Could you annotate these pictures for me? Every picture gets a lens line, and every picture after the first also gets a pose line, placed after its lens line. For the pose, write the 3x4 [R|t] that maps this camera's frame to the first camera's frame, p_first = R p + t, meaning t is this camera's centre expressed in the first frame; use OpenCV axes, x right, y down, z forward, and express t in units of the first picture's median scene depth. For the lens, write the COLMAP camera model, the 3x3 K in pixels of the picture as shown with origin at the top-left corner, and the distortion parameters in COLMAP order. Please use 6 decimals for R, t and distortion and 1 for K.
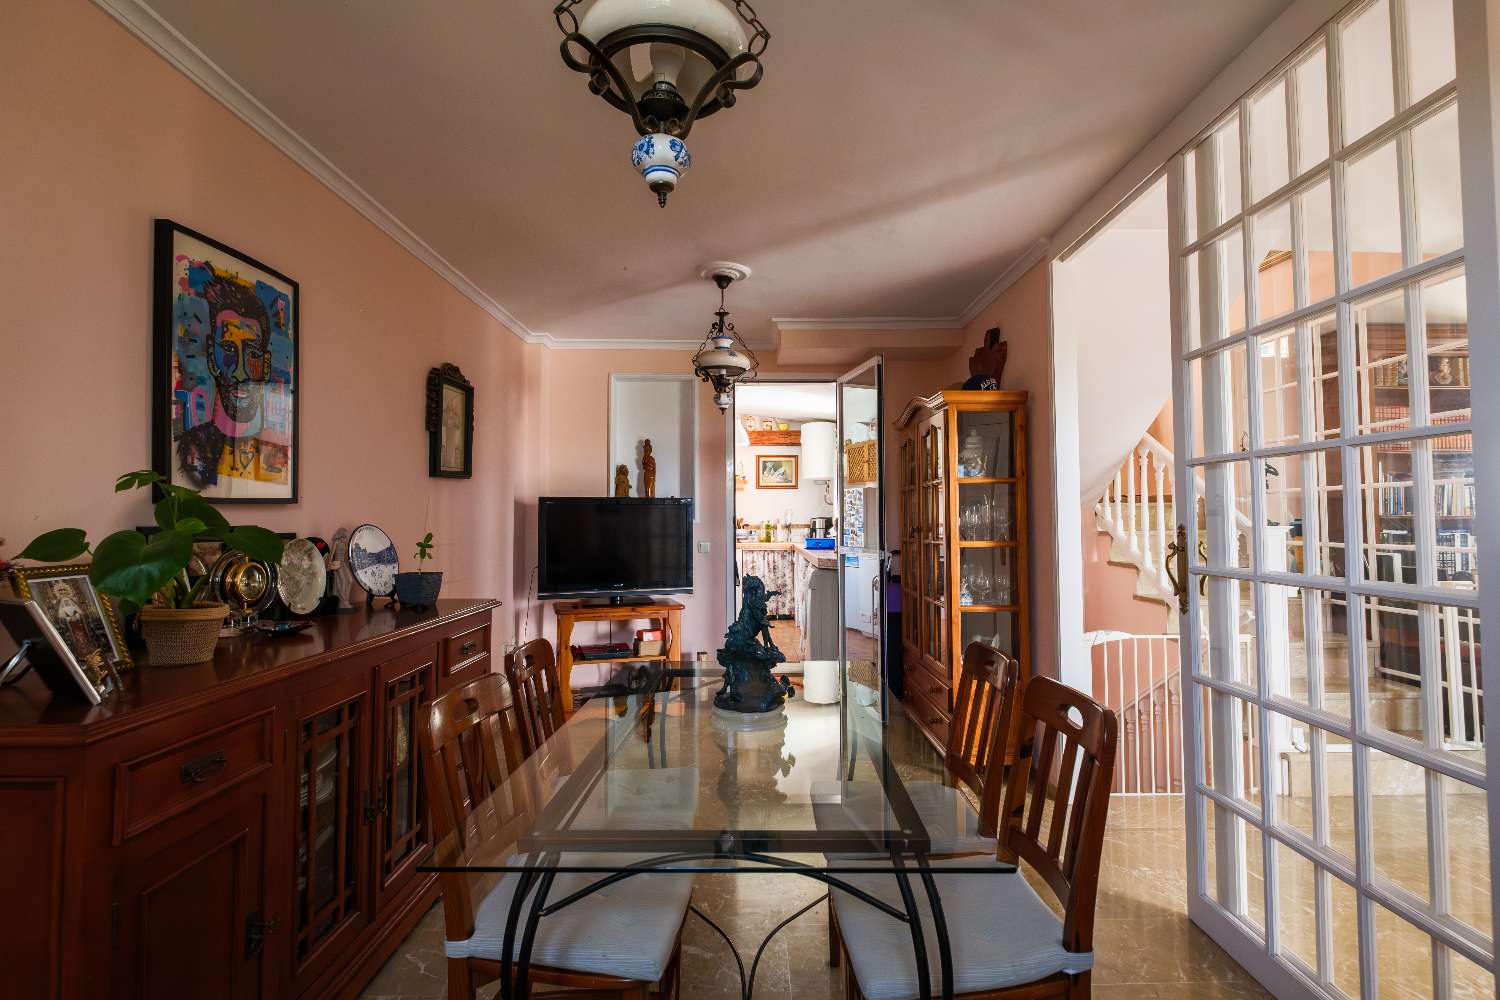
lens RADIAL K [[692.6, 0, 749.9], [0, 692.6, 492.7], [0, 0, 1]] dist [0.001417, -0.000487]
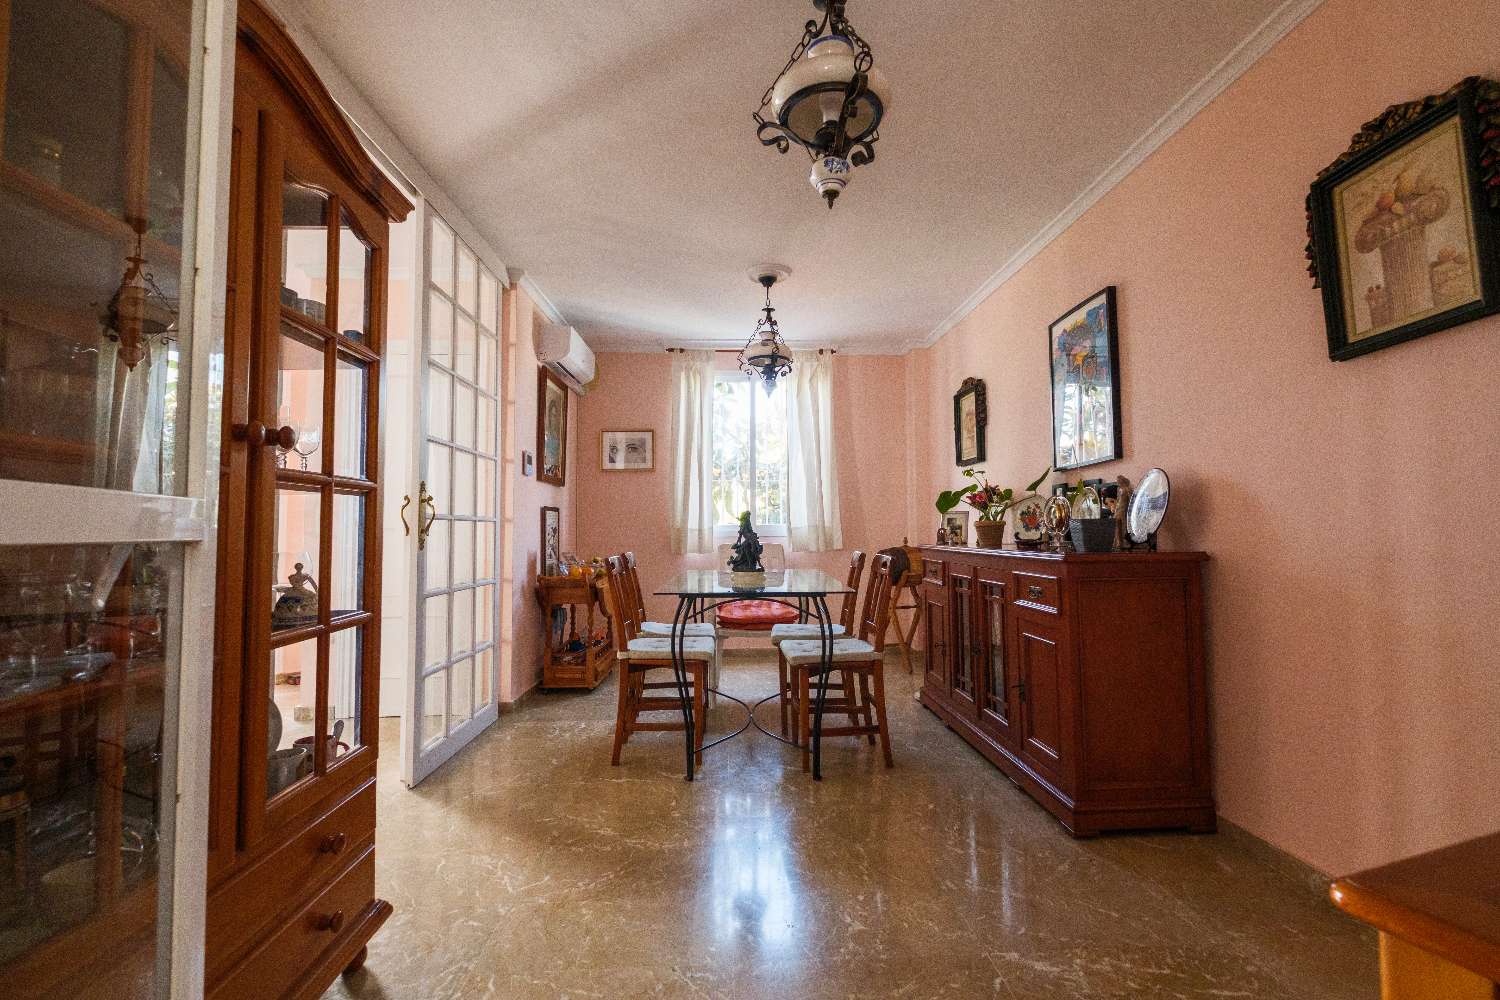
lens RADIAL K [[682.3, 0, 753.7], [0, 682.3, 490.1], [0, 0, 1]] dist [-0.002347, -0.001071]
pose [[-0.998655, 0.006673, -0.051420, 0.073469], [0.011692, 0.995124, -0.097935, 0.215676], [0.050516, -0.098404, -0.993864, 2.540923]]
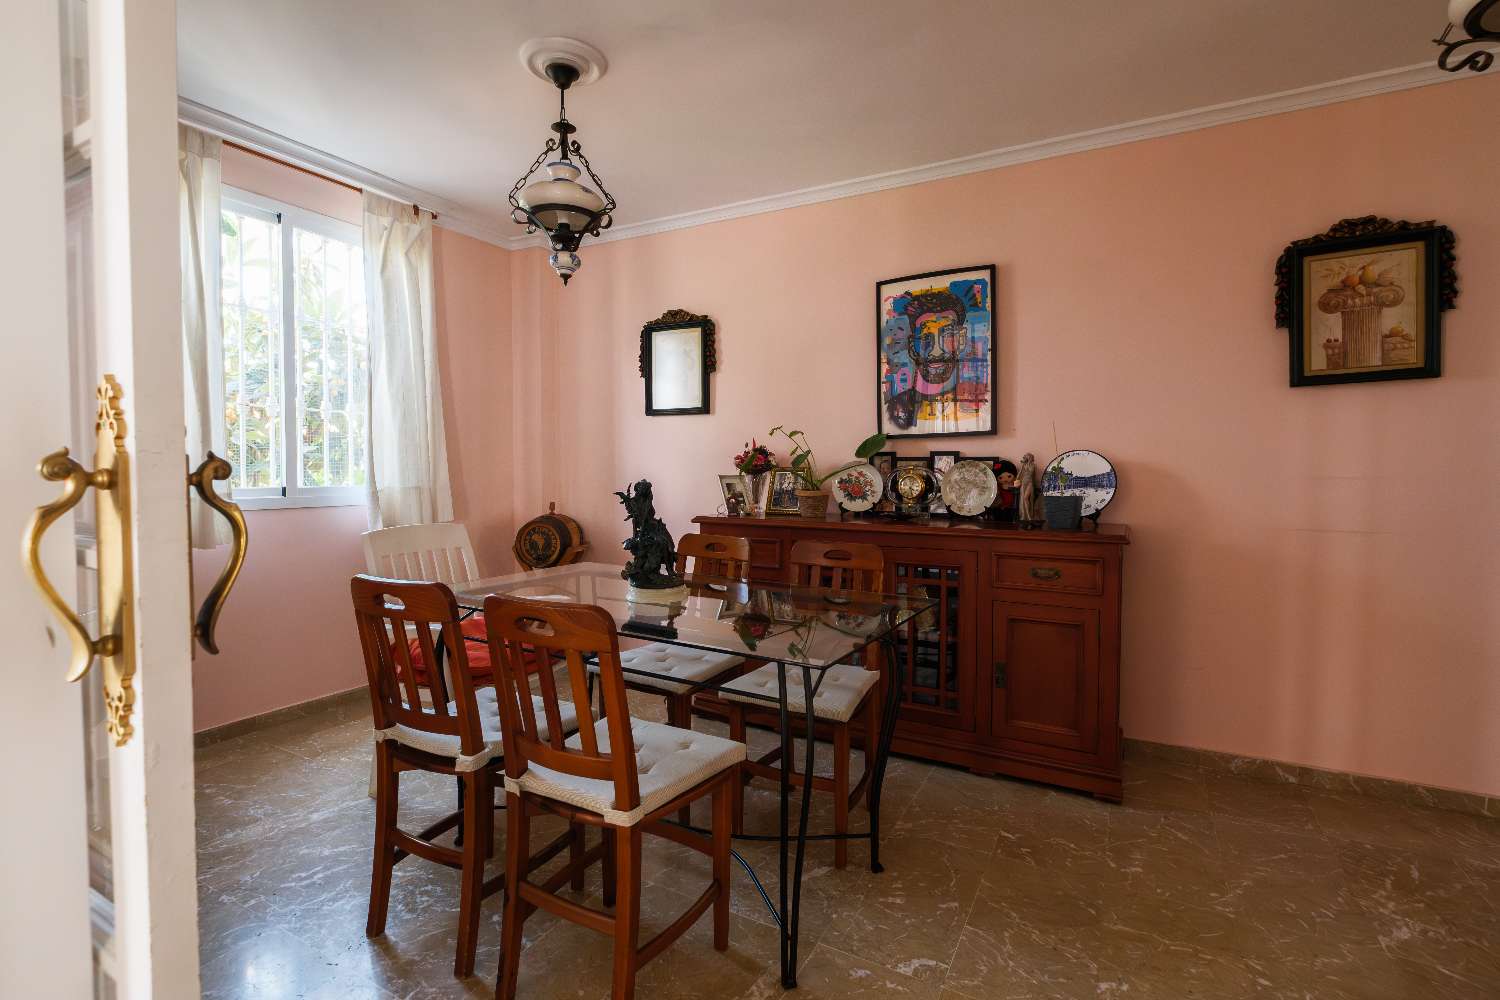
lens RADIAL K [[692.6, 0, 749.9], [0, 692.6, 492.7], [0, 0, 1]] dist [0.001417, -0.000487]
pose [[-0.478333, 0.033372, -0.877544, 0.838665], [0.032042, 0.999276, 0.020535, 0.097444], [0.877594, -0.018296, -0.479056, 1.418018]]
